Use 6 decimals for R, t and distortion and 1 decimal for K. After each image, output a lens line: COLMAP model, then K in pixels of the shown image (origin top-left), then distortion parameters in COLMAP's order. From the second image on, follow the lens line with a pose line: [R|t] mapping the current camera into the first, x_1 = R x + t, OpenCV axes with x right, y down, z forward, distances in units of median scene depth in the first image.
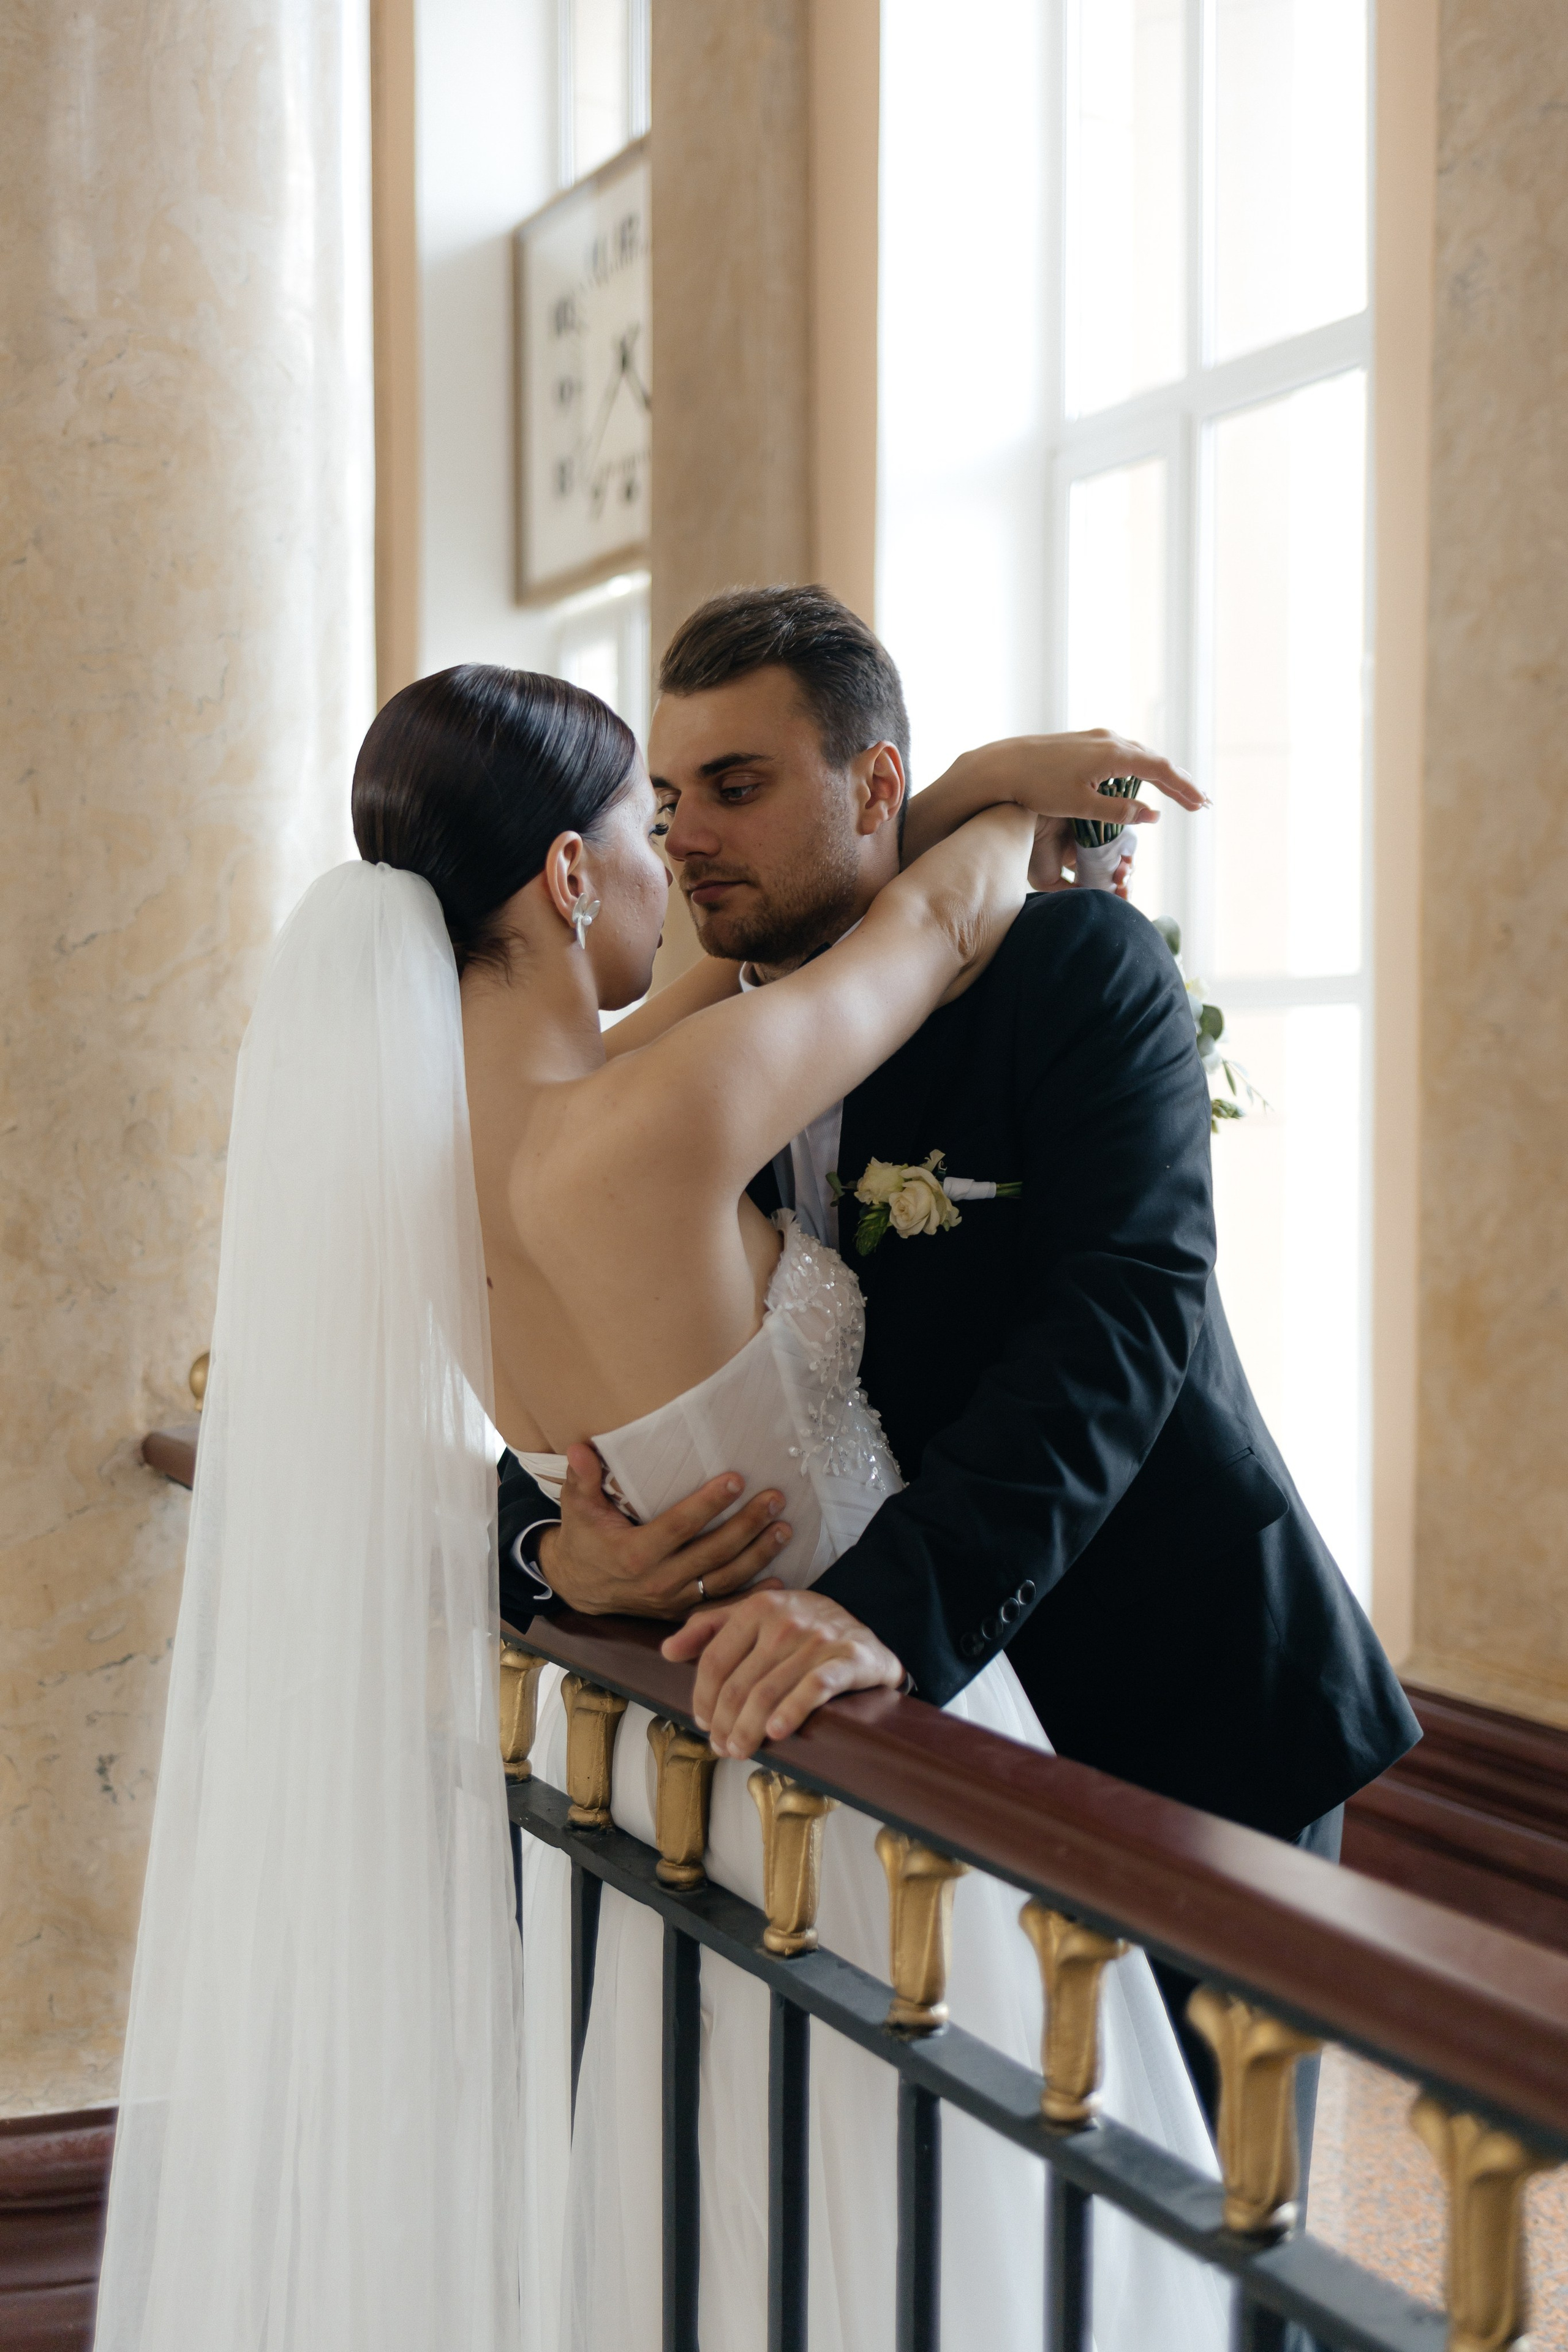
lens RADIAL K [[2531.7, 0, 771.1], [0, 2531.7, 1154.9], [0, 0, 1]] dist [0.000954, -0.020062]
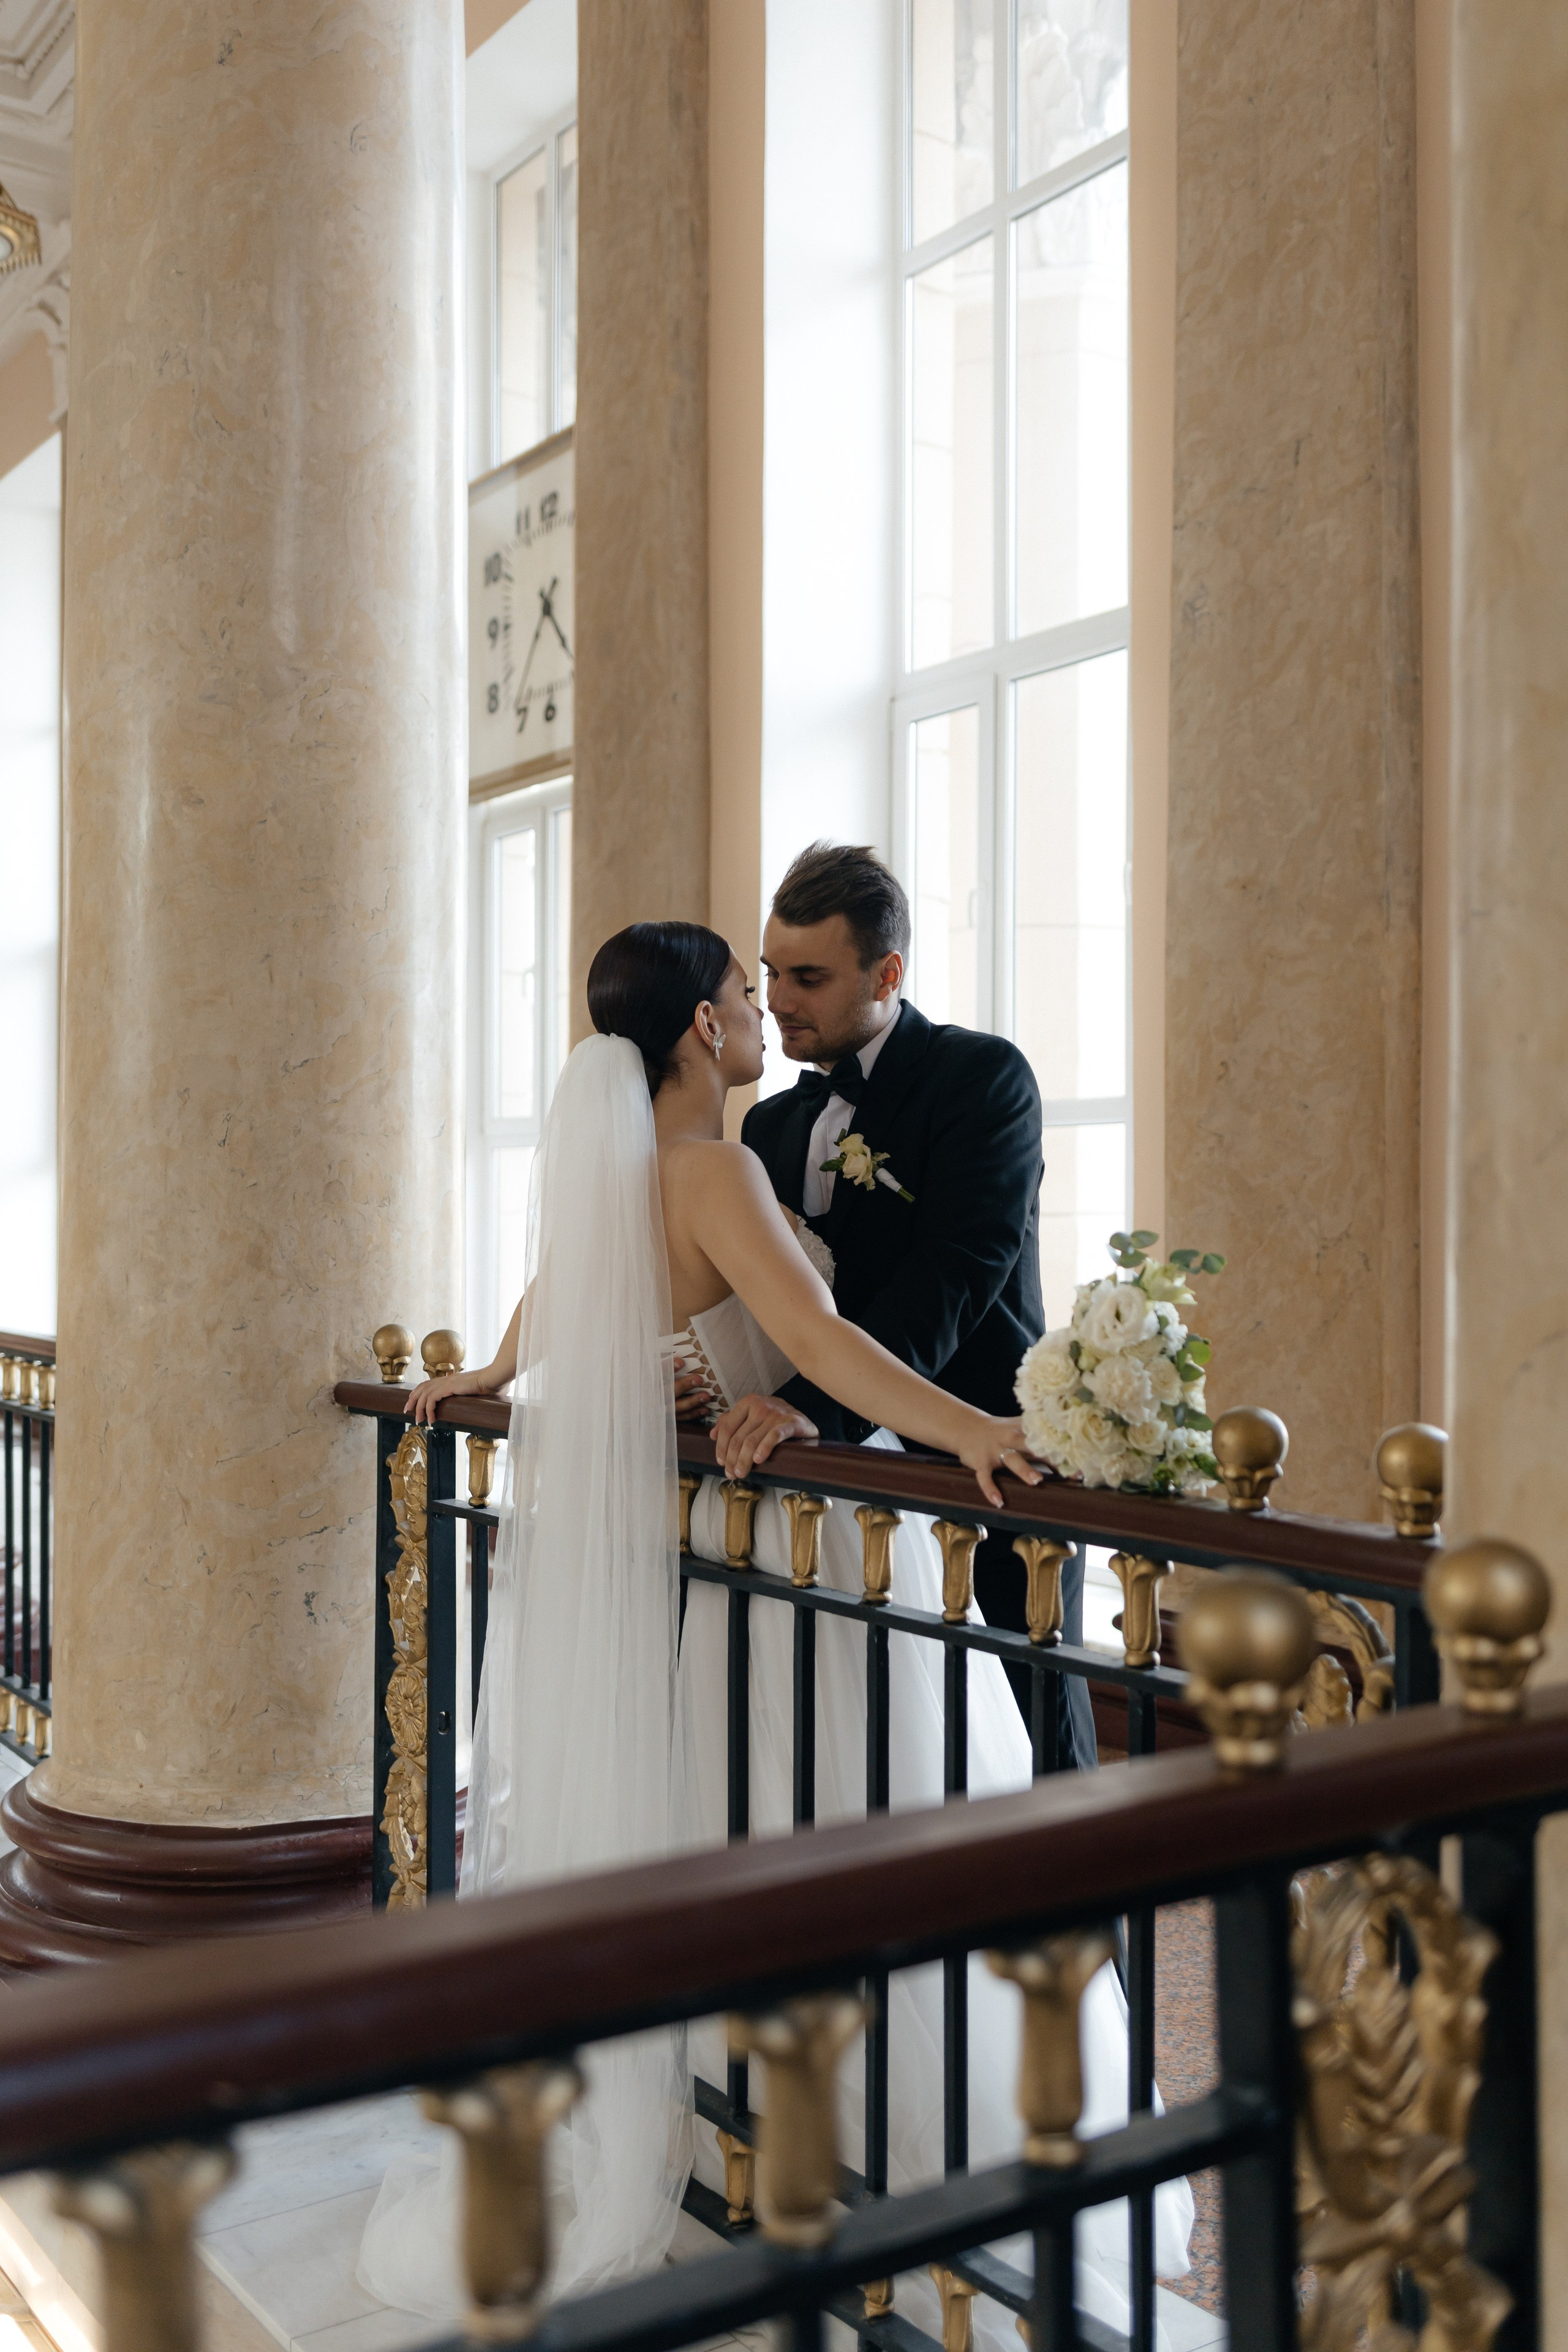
lens RADIAL K [[2343.2, 0, 784.0], [0, 2343.2, 1176.0], [0, 0, 1]] dist [0.043583, -0.000706]
pose [[0.997274, 0.001925, 0.073765, -0.080661], [0.001227, 0.999089, -0.042657, 0.045326], [-0.073779, 0.042631, 0.996363, -0.451044]]
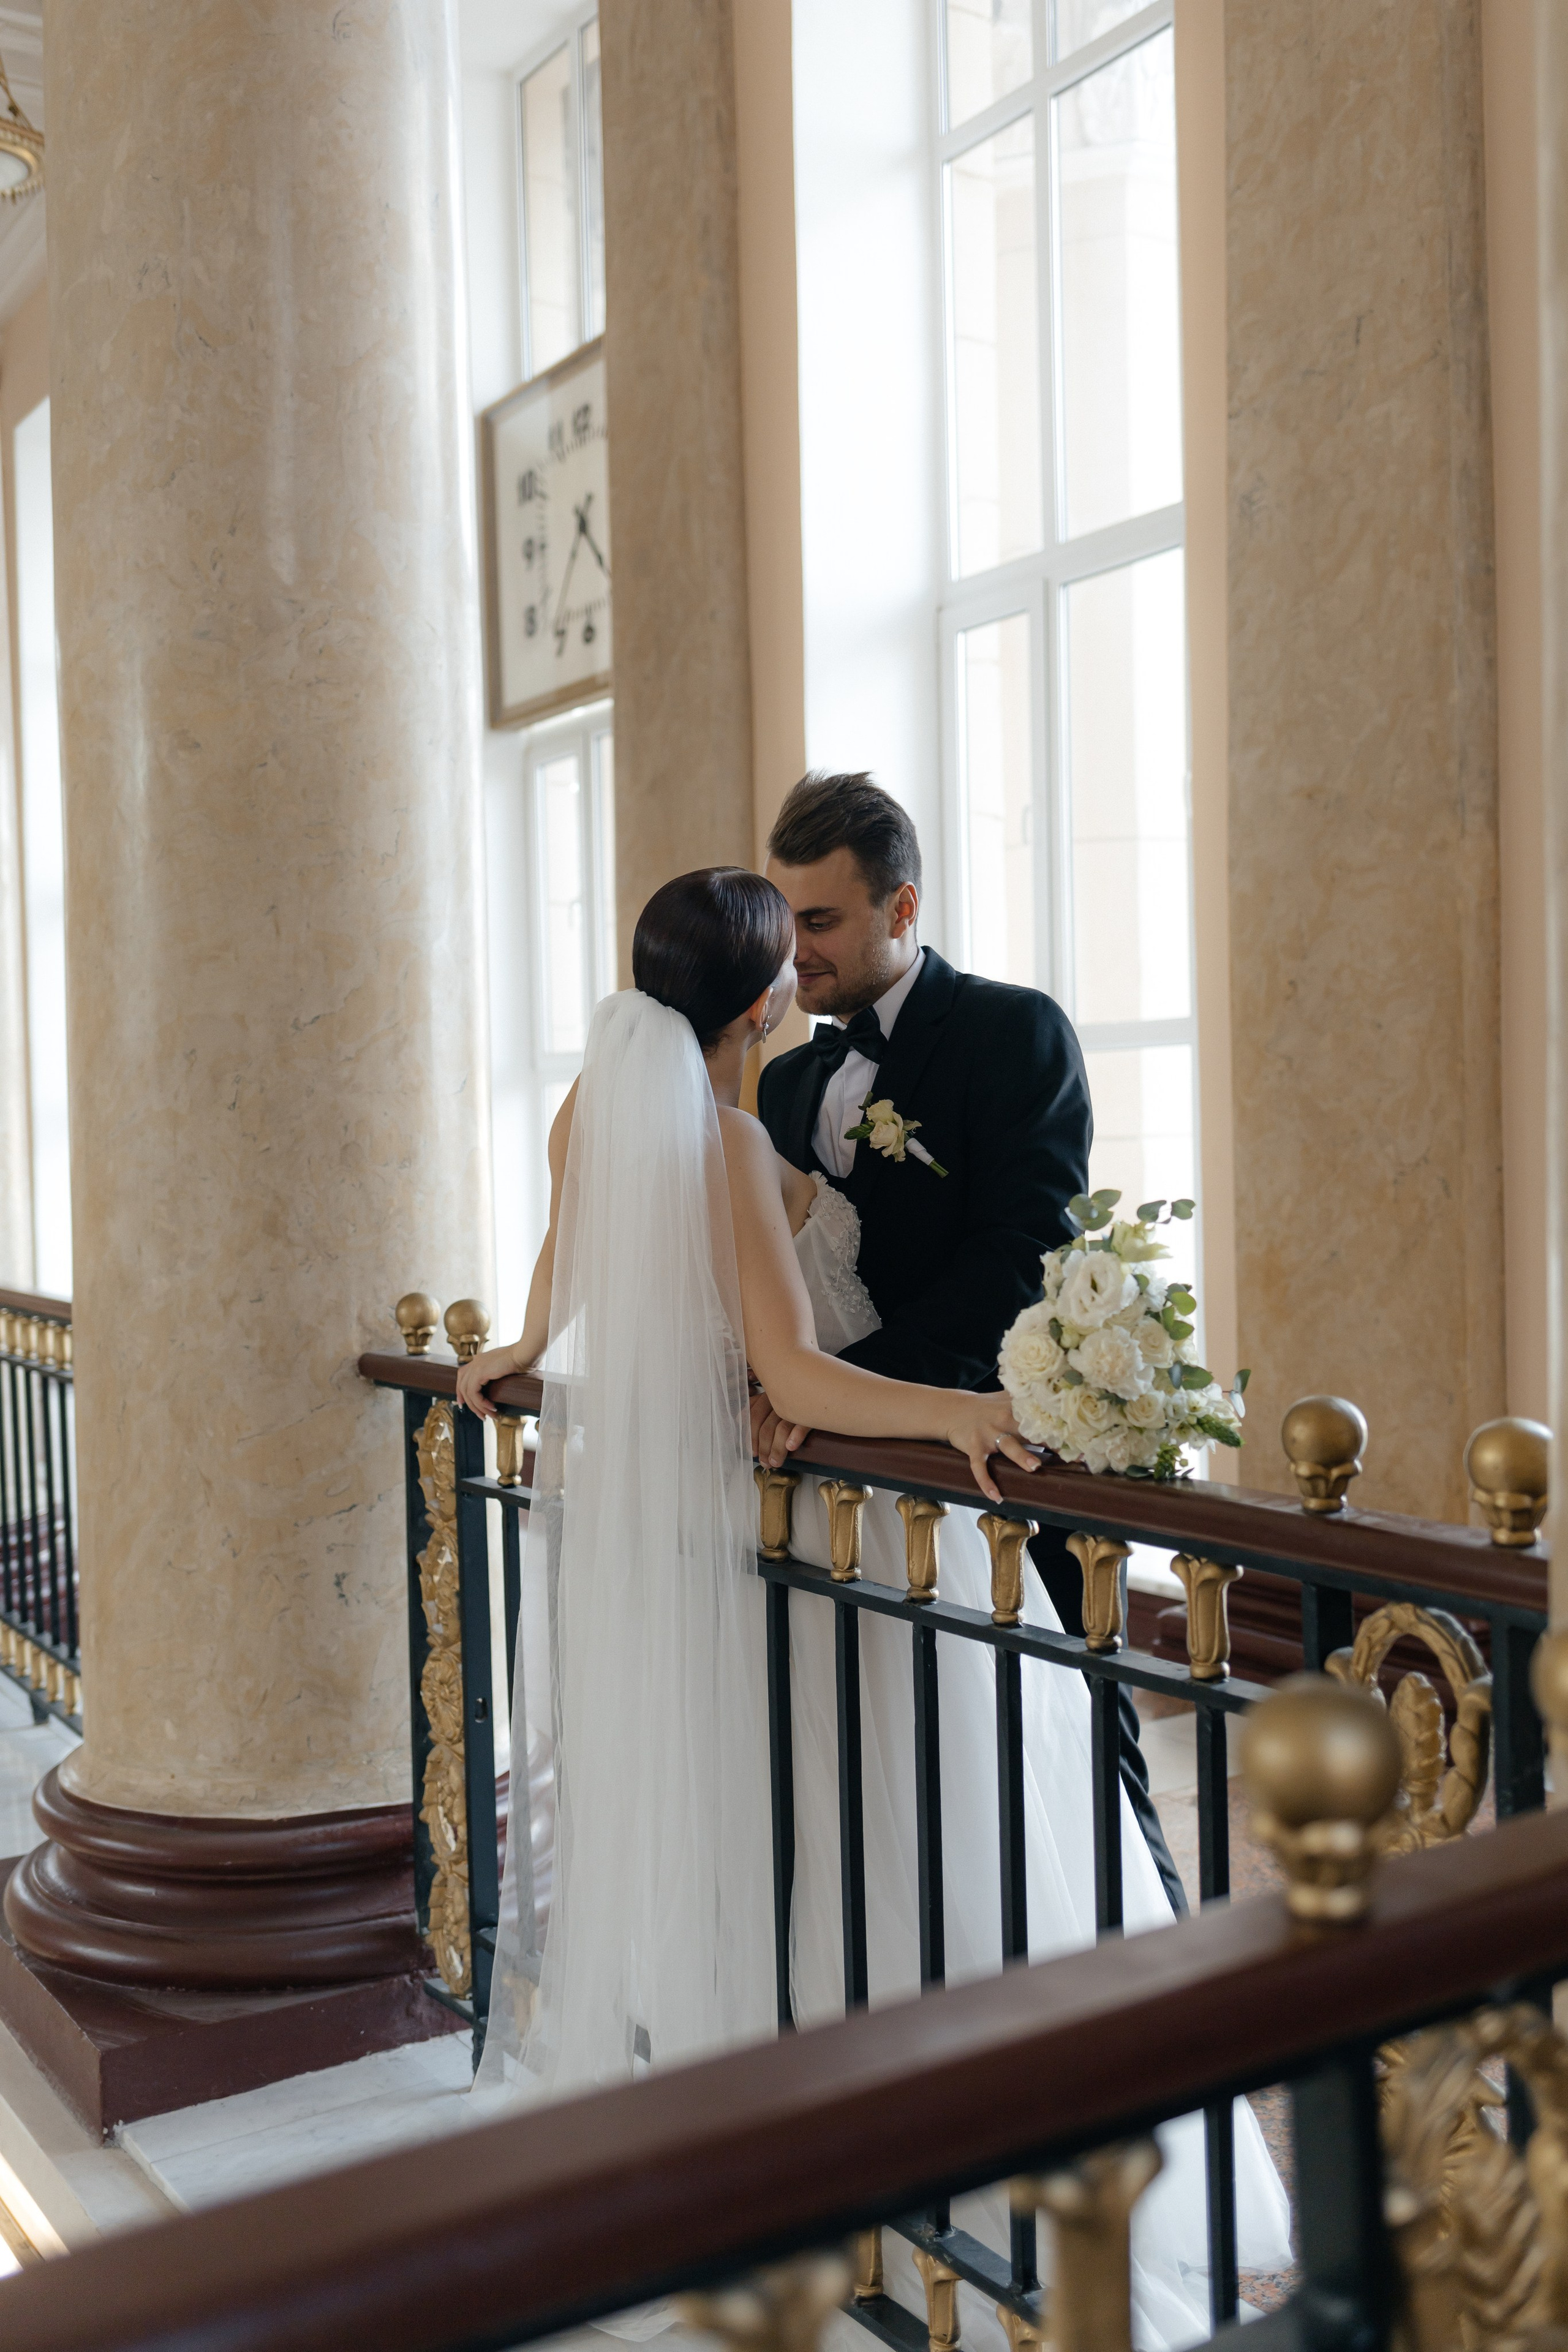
lens RADIAL K [[2343.2, 0, 784.0], [0, 2343.2, 1176.0], [0, 0, 1]] dist [0.043583, -0.000706]
pose [[0.998701, -0.027034, 0.043186, -0.057340], [0.027369, 0.999599, -0.007207, 0.023041], [-0.042974, 0.008379, 0.999041, -0.374148]]
